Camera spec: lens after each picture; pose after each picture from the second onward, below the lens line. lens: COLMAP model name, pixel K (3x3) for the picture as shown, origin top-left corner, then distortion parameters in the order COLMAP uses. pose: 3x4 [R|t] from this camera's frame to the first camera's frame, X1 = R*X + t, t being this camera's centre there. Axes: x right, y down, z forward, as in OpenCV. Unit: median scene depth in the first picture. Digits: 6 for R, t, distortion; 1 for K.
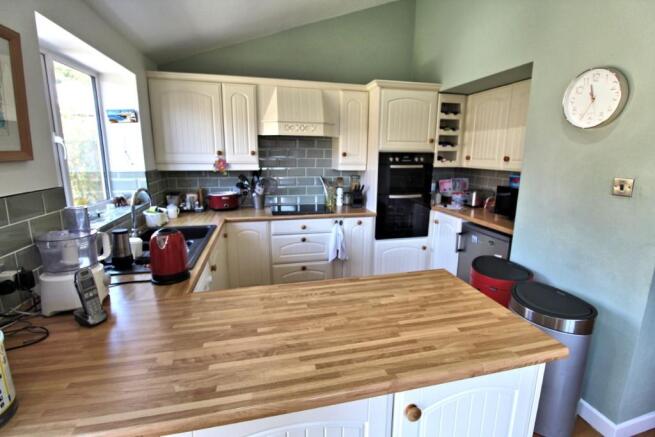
lens RADIAL K [[304.5, 0, 334.1], [0, 304.5, 215.4], [0, 0, 1]] dist [-0.014178, -0.004185]
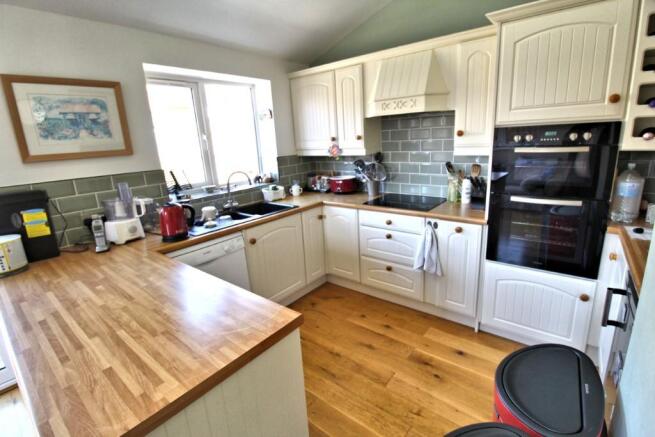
lens RADIAL K [[304.5, 0, 330.9], [0, 304.5, 215.1], [0, 0, 1]] dist [-0.014178, -0.004185]
pose [[0.610124, 0.154992, -0.776998, 0.468053], [-0.100251, 0.987899, 0.118341, -0.067231], [0.785938, 0.005692, 0.618279, 0.335017]]
